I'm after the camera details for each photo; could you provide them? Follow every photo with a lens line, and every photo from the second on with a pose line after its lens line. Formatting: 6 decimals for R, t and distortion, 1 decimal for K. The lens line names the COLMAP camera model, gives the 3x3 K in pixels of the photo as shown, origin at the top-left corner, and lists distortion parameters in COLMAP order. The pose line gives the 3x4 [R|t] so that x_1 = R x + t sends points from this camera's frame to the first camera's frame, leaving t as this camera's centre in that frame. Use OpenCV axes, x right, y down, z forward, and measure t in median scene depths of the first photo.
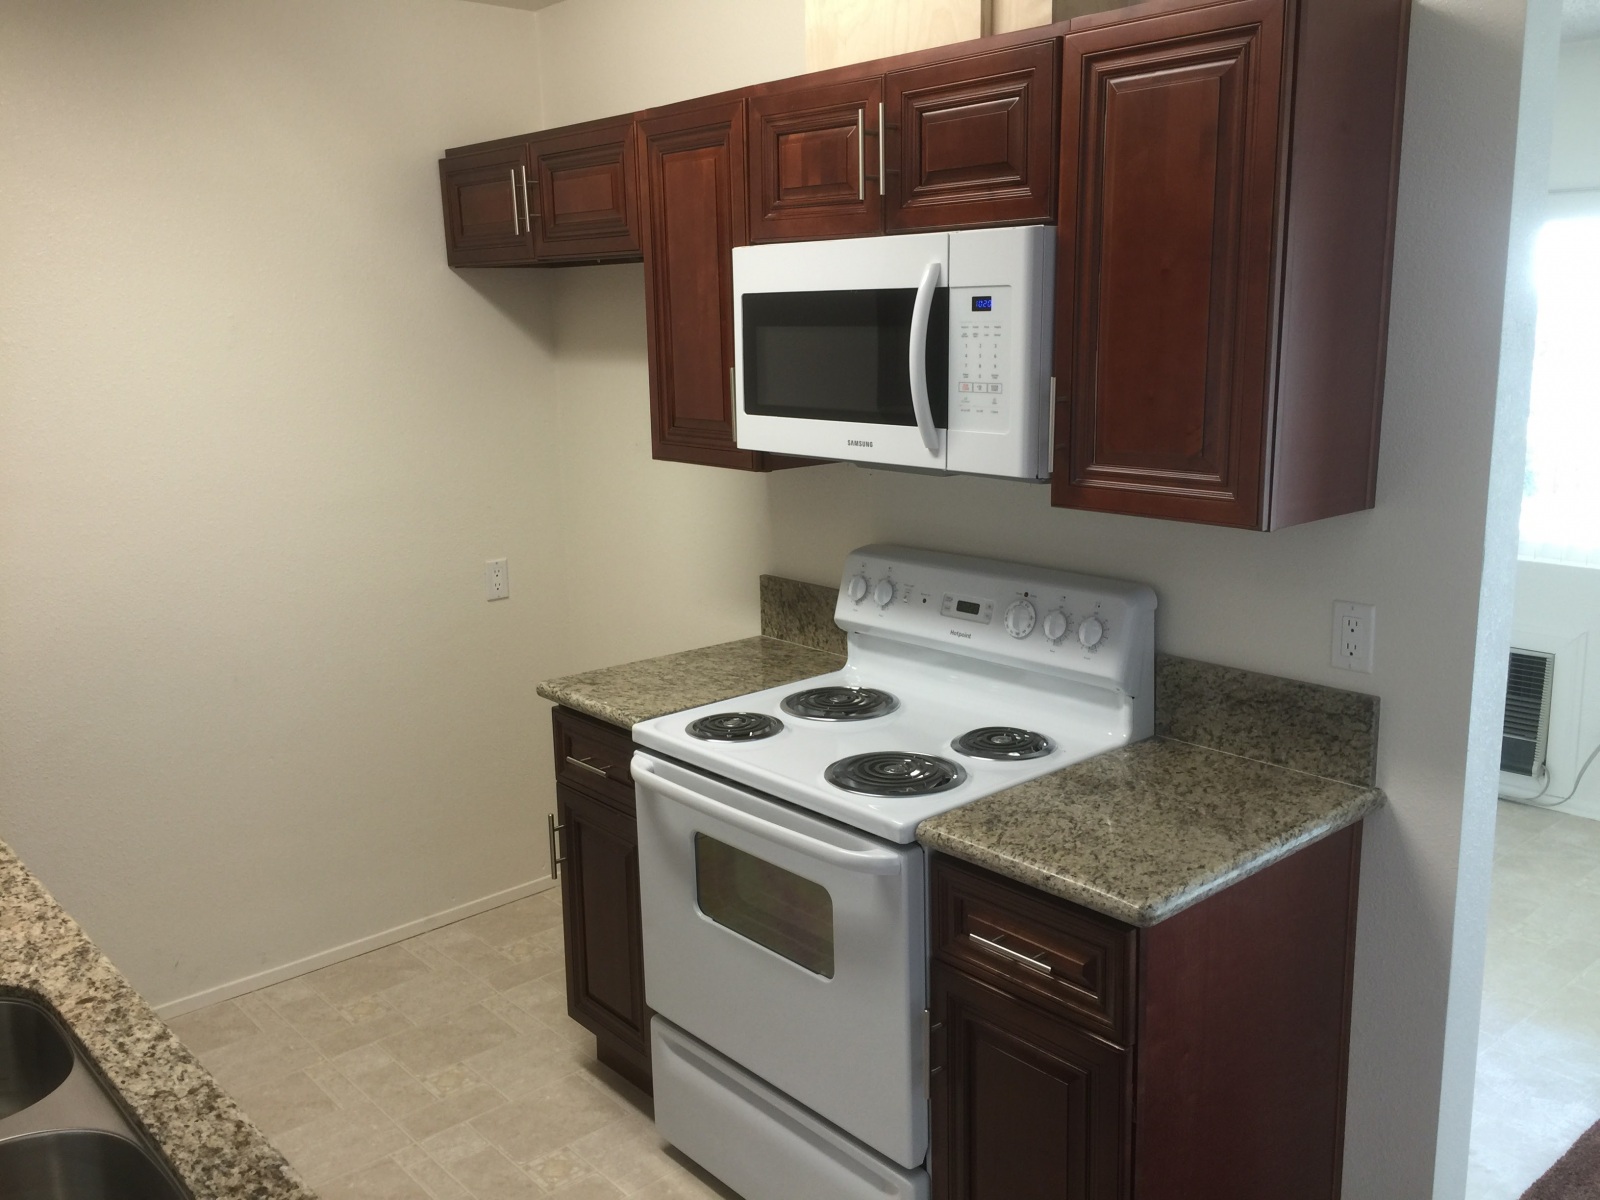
lens RADIAL K [[1364.5, 0, 784.1], [0, 1364.5, 576.9], [0, 0, 1]] dist [0.085847, -0.122999]
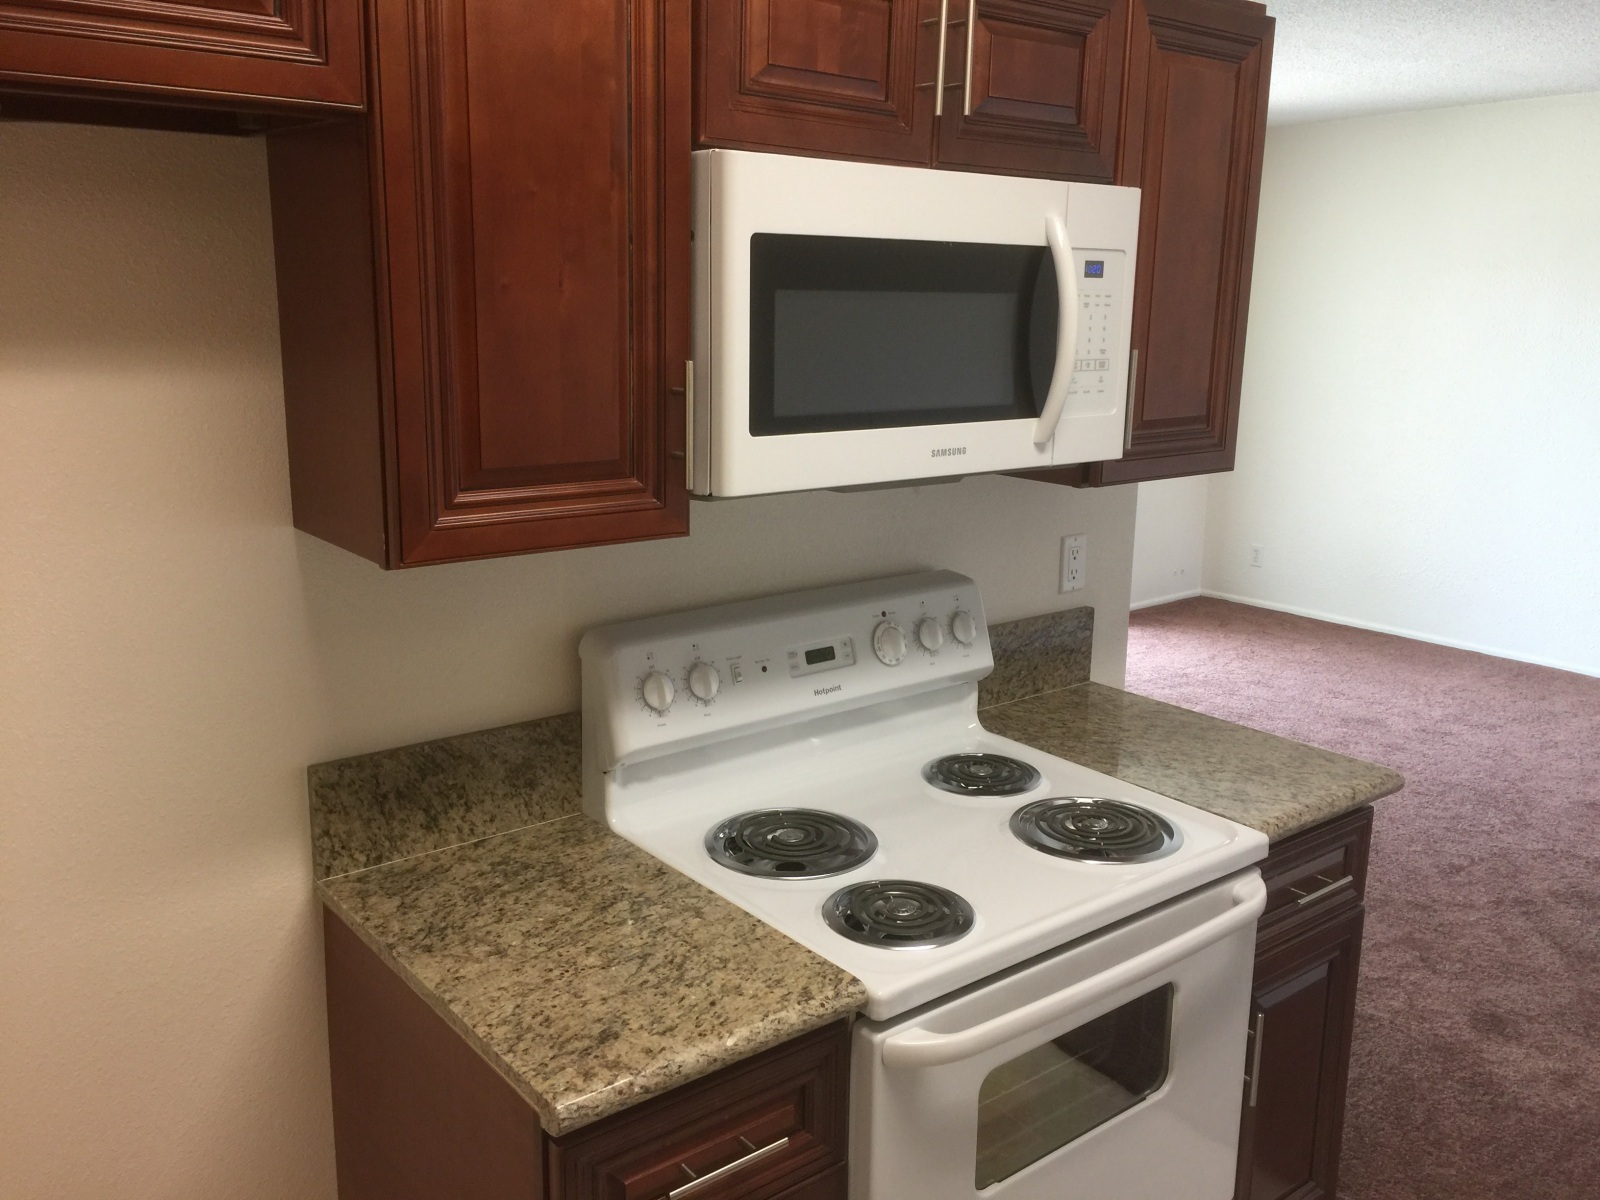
lens RADIAL K [[1363.2, 0, 789.4], [0, 1363.2, 579.6], [0, 0, 1]] dist [0.069405, -0.079442]
pose [[0.037324, -0.187433, 0.981568, -0.688534], [0.176059, 0.968121, 0.178170, -0.178436], [-0.983672, 0.166164, 0.069134, 1.050864]]
